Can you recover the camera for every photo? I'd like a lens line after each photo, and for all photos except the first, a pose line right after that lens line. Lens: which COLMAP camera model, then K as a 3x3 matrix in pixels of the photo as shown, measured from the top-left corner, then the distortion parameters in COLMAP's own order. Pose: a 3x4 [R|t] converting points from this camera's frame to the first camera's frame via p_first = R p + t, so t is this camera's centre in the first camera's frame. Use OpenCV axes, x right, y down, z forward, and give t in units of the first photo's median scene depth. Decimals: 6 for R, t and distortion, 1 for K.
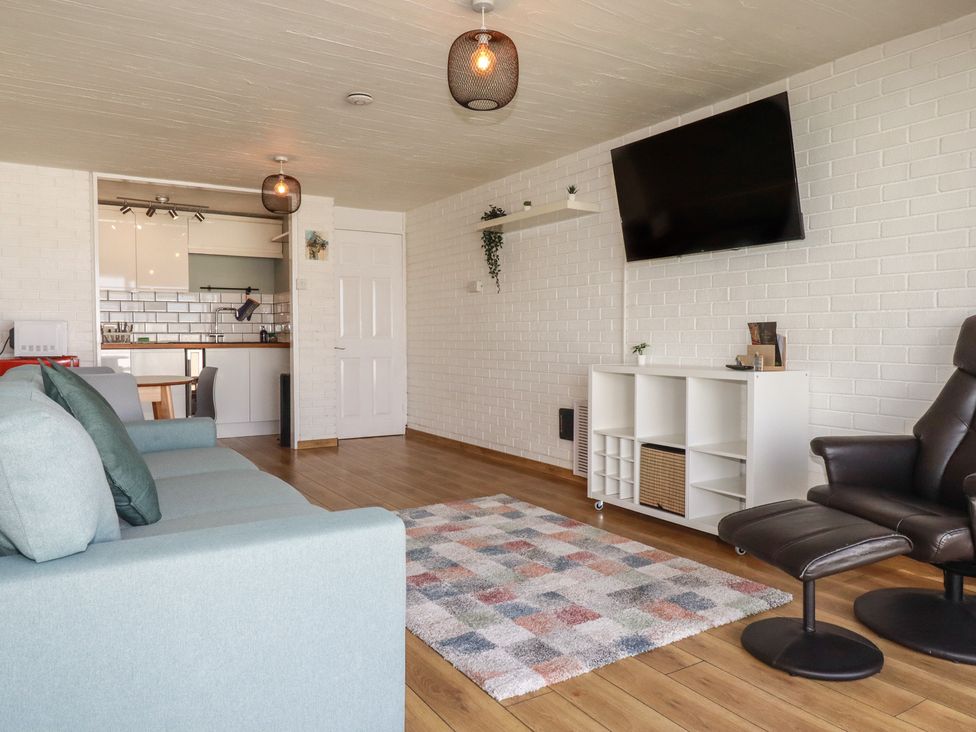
lens RADIAL K [[696.4, 0, 488.0], [0, 696.4, 366.0], [0, 0, 1]] dist [-0.002110, -0.002850]
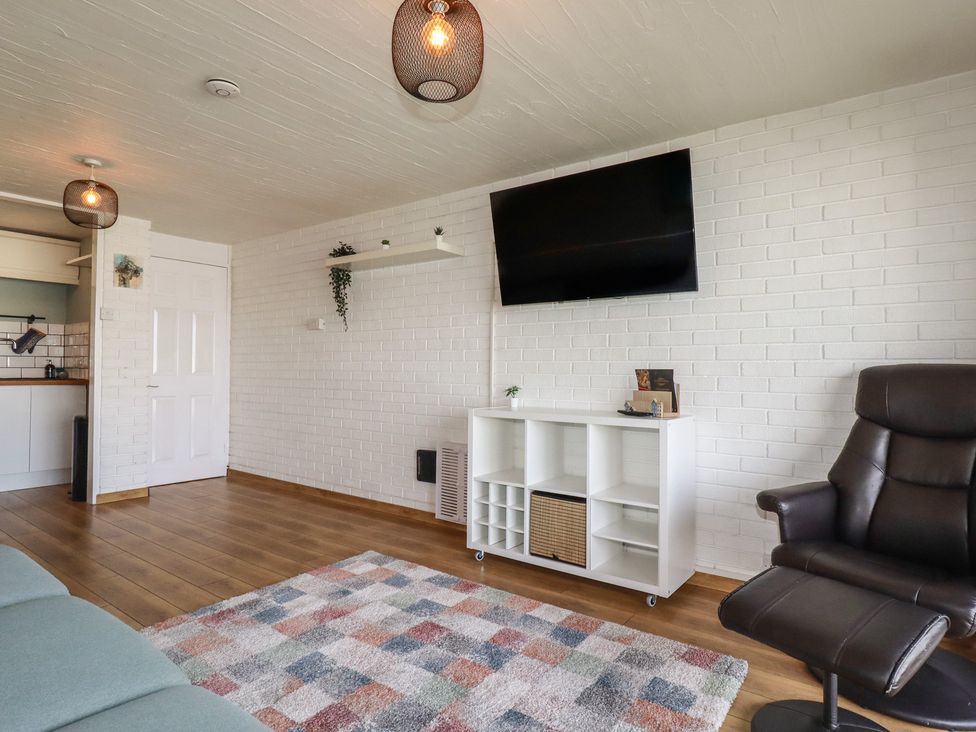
lens RADIAL K [[559.0, 0, 488.8], [0, 559.0, 362.5], [0, 0, 1]] dist [0.001812, -0.014936]
pose [[0.931777, 0.012830, 0.362804, -0.090334], [0.006323, 0.998650, -0.051554, -0.021129], [-0.362976, 0.050331, 0.930438, 0.213579]]
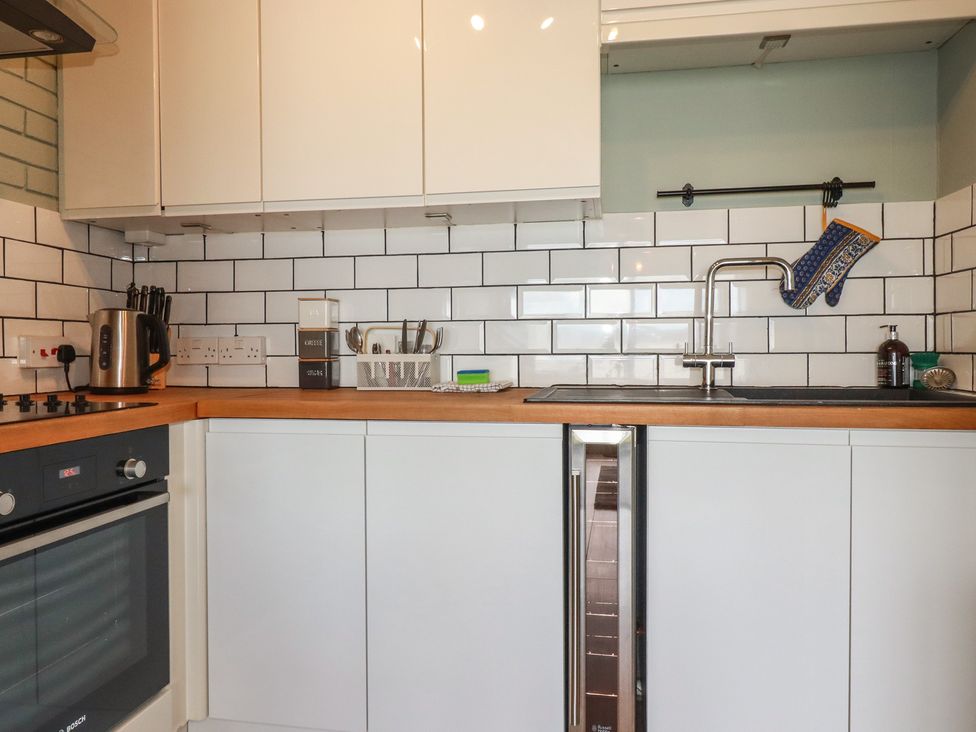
lens RADIAL K [[696.4, 0, 488.0], [0, 696.4, 366.0], [0, 0, 1]] dist [-0.002110, -0.002850]
pose [[0.749947, 0.012947, -0.661371, -0.394291], [-0.023222, 0.999707, -0.006762, -0.055484], [0.661090, 0.020429, 0.750028, 1.059286]]
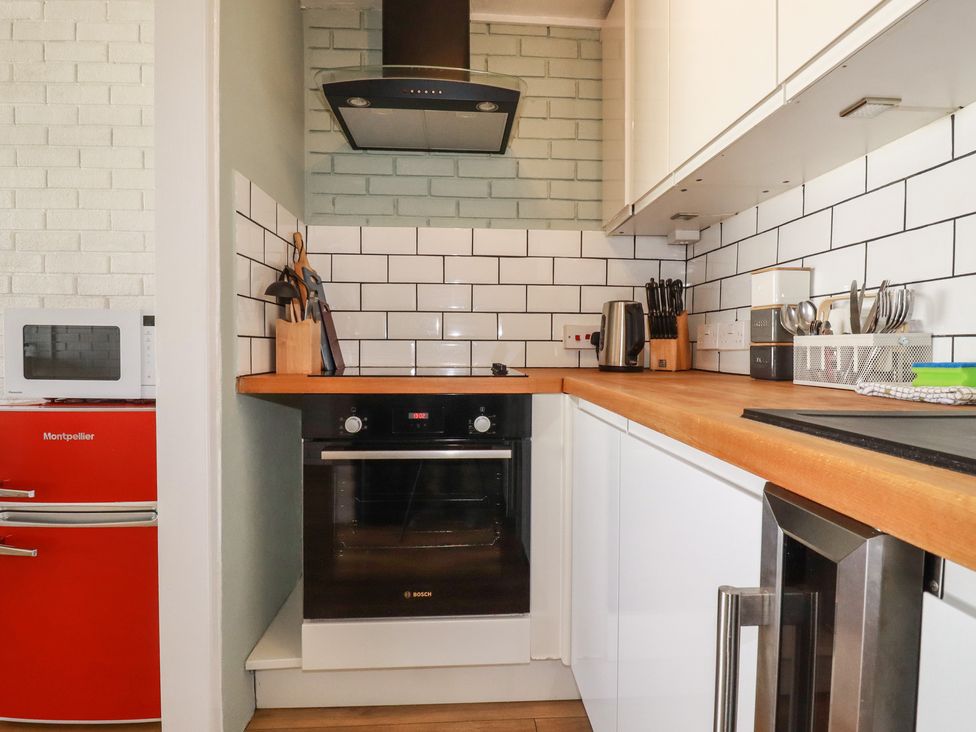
lens RADIAL K [[521.4, 0, 488.3], [0, 521.4, 359.0], [0, 0, 1]] dist [0.001783, -0.013576]
pose [[-0.475947, 0.017115, -0.879307, -0.457147], [-0.043782, 0.998110, 0.043125, -0.057574], [0.878383, 0.059023, -0.474298, 1.313280]]
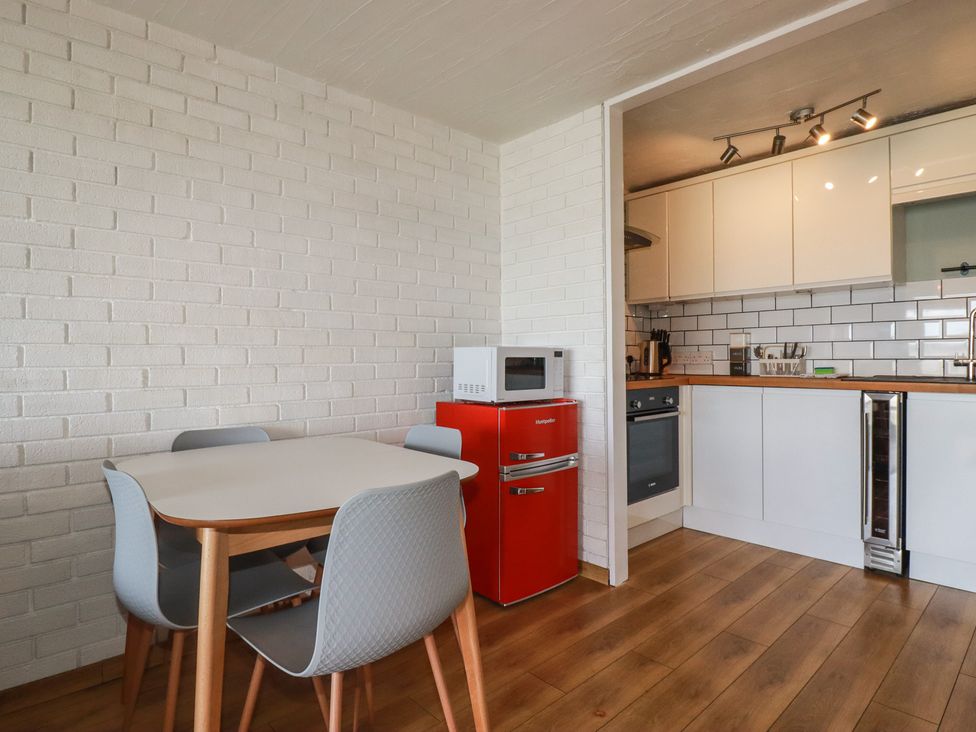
lens RADIAL K [[537.4, 0, 485.7], [0, 537.4, 363.3], [0, 0, 1]] dist [0.000665, -0.012648]
pose [[0.179369, 0.005764, -0.983765, -0.126724], [-0.033165, 0.999450, -0.000191, -0.046902], [0.983223, 0.032661, 0.179461, 0.860448]]
